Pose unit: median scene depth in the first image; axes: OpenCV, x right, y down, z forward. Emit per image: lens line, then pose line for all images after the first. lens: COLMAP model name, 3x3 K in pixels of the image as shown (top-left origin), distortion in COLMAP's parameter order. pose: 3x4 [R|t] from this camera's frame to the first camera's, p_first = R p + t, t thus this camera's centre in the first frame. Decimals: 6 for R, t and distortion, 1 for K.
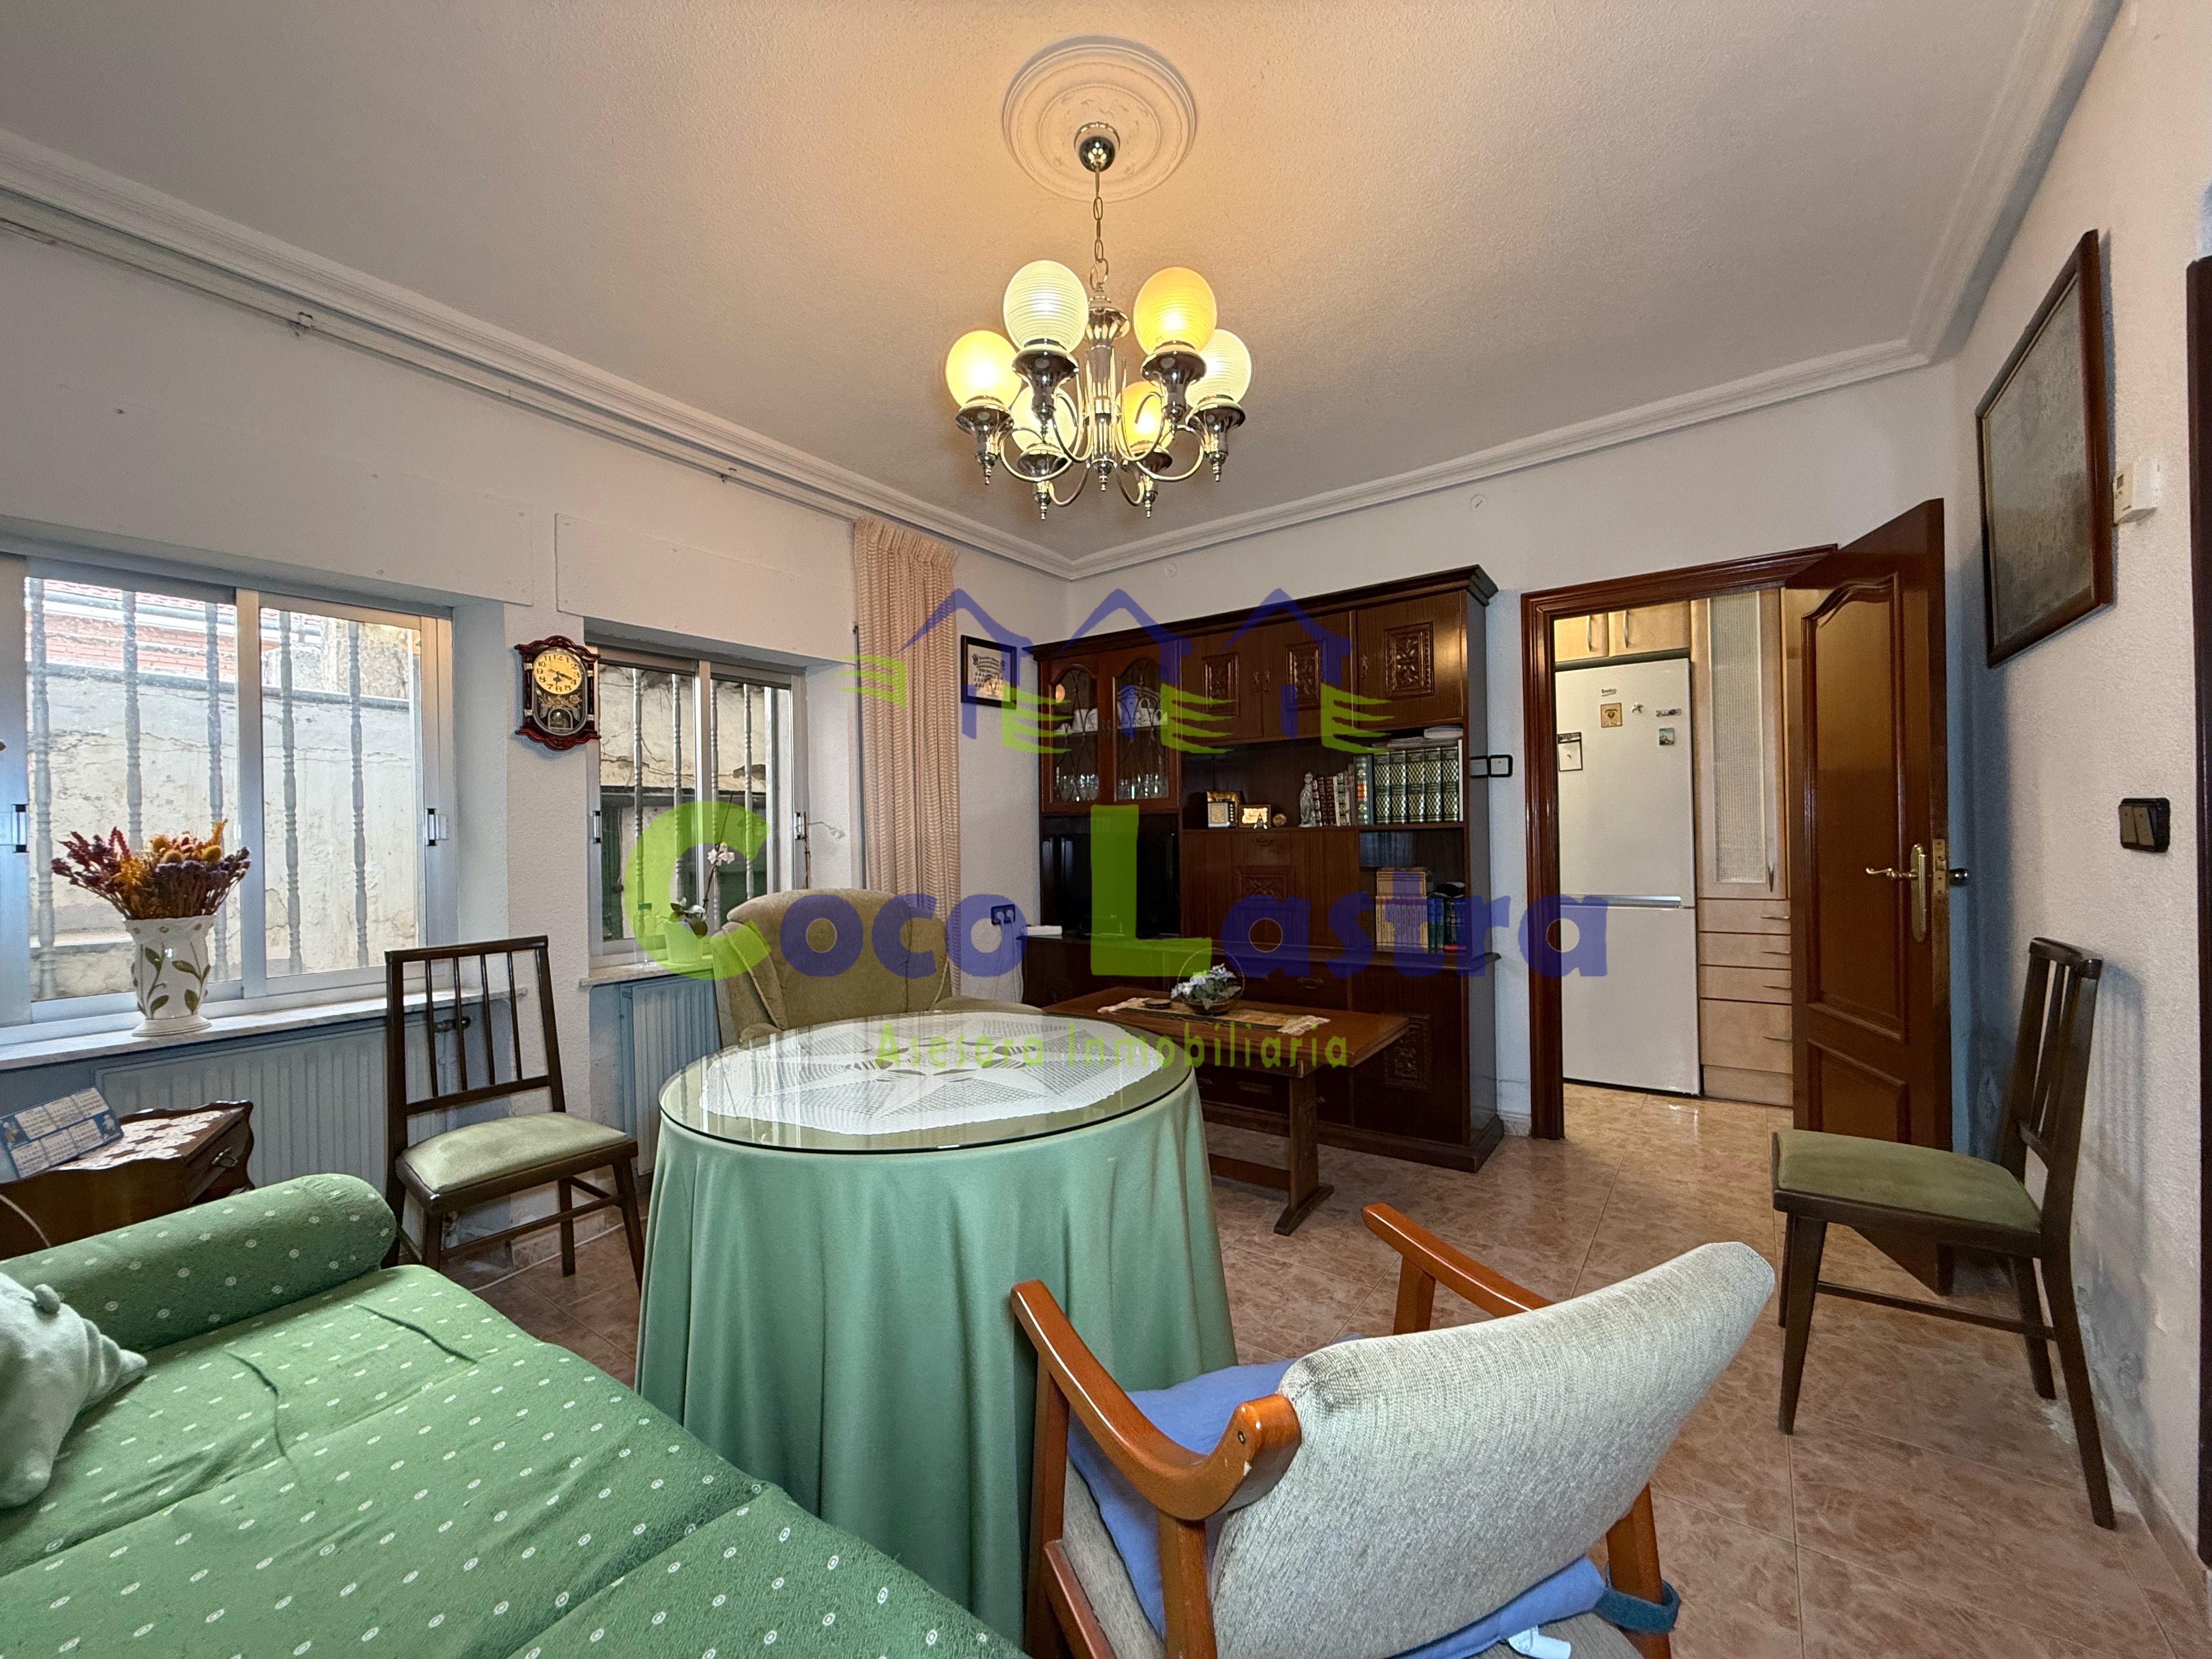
lens RADIAL K [[881.2, 0, 1097.9], [0, 881.2, 832.8], [0, 0, 1]] dist [0.000416, 0.000214]
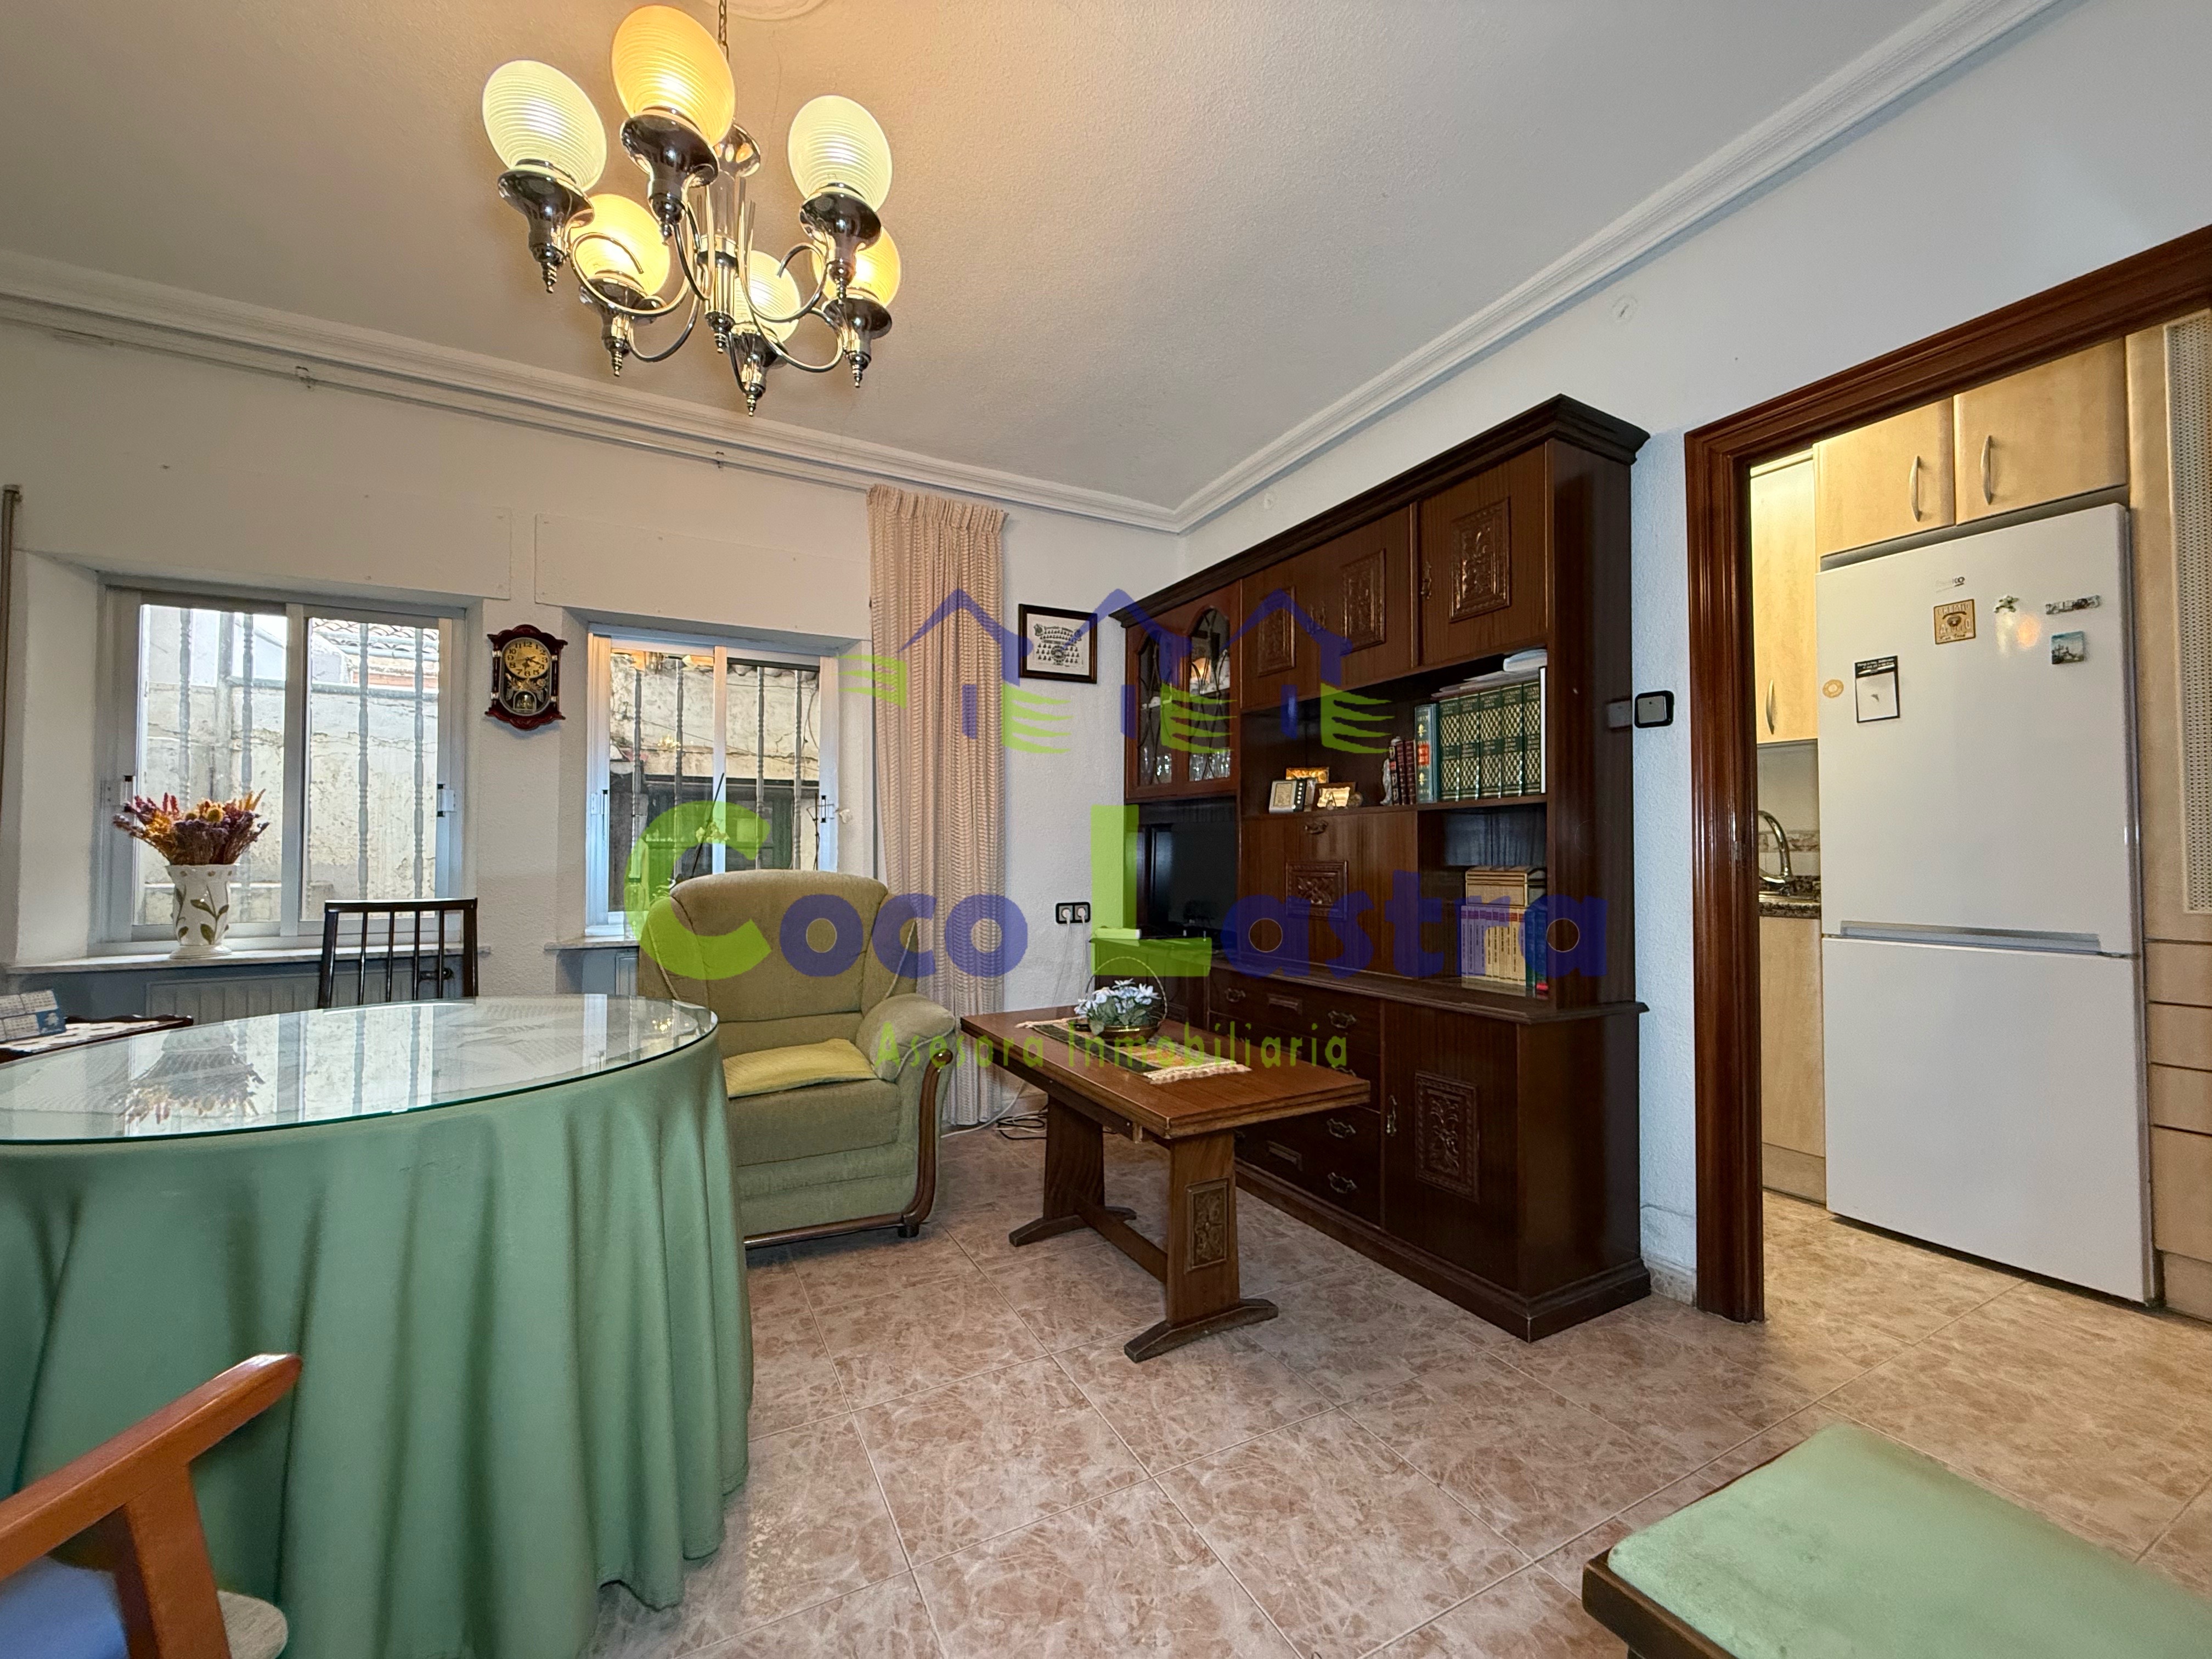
lens RADIAL K [[881.2, 0, 1109.3], [0, 881.2, 833.4], [0, 0, 1]] dist [0.000416, 0.000214]
pose [[0.899055, 0.007526, -0.437771, 0.390131], [-0.014486, 0.999816, -0.012561, 0.028211], [0.437596, 0.017635, 0.898999, 0.261400]]
